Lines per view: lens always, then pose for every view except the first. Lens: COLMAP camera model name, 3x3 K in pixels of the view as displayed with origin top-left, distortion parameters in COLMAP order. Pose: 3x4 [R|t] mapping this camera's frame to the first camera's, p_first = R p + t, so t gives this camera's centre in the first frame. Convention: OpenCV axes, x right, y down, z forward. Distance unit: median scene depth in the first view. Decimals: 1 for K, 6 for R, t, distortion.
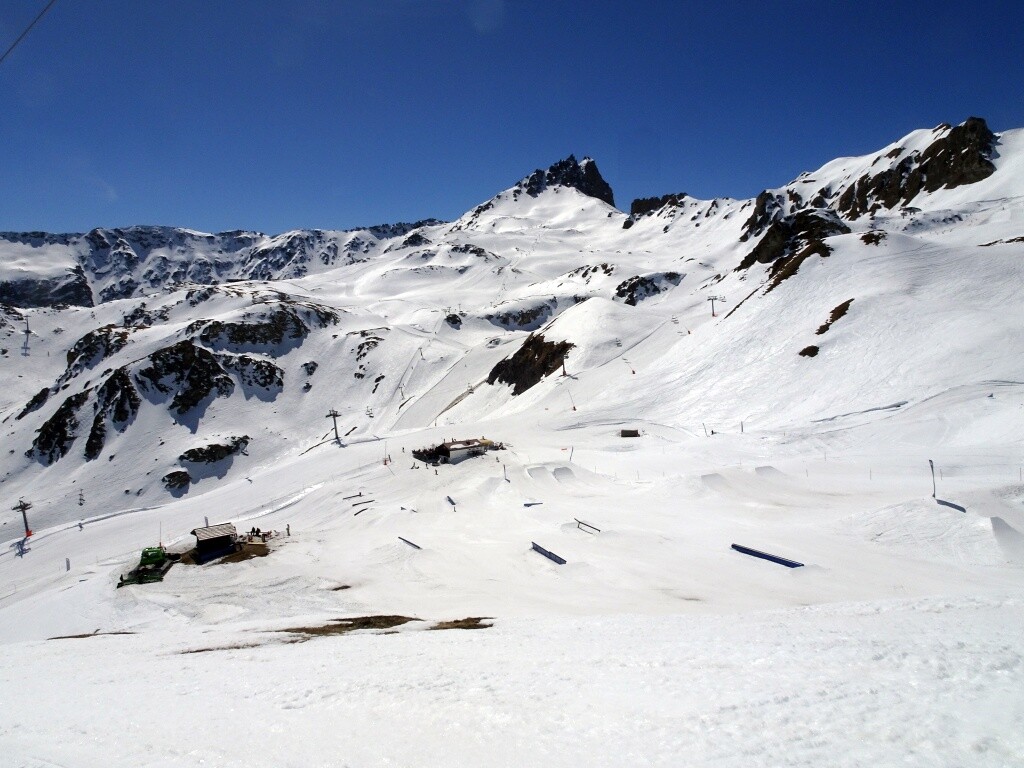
lens RADIAL K [[745.3, 0, 514.8], [0, 745.3, 385.0], [0, 0, 1]] dist [0.031818, -0.003688]
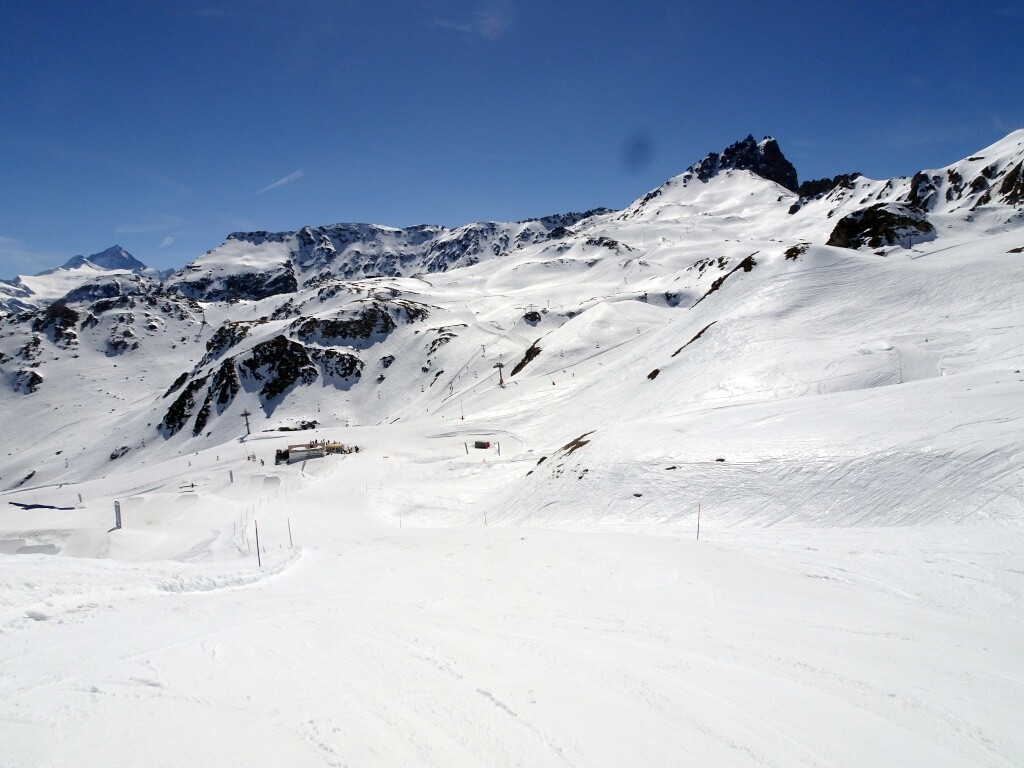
lens RADIAL K [[745.3, 0, 514.8], [0, 745.3, 385.0], [0, 0, 1]] dist [0.031818, -0.003688]
pose [[0.960779, 0.035161, -0.275077, 0.107399], [-0.029364, 0.999252, 0.025163, -0.010763], [0.275756, -0.016099, 0.961093, -0.004052]]
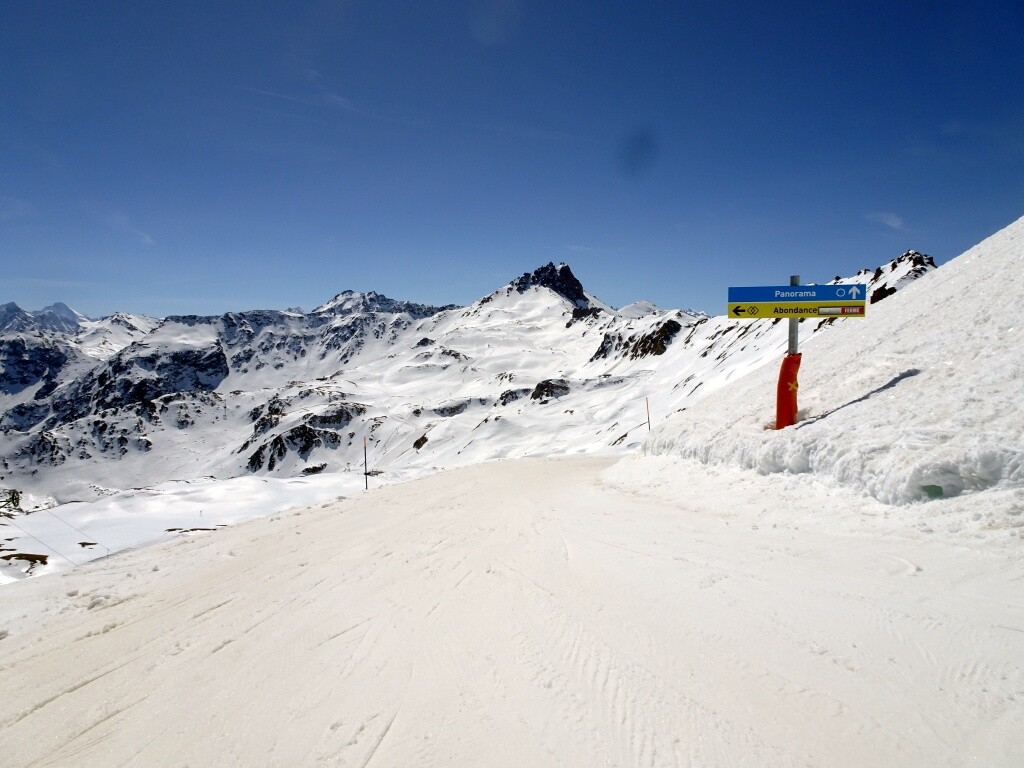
lens RADIAL K [[745.3, 0, 514.8], [0, 745.3, 385.0], [0, 0, 1]] dist [0.031818, -0.003688]
pose [[0.996050, 0.025812, -0.084964, 0.230959], [-0.027682, 0.999398, -0.020906, -0.075931], [0.084373, 0.023176, 0.996165, -0.696356]]
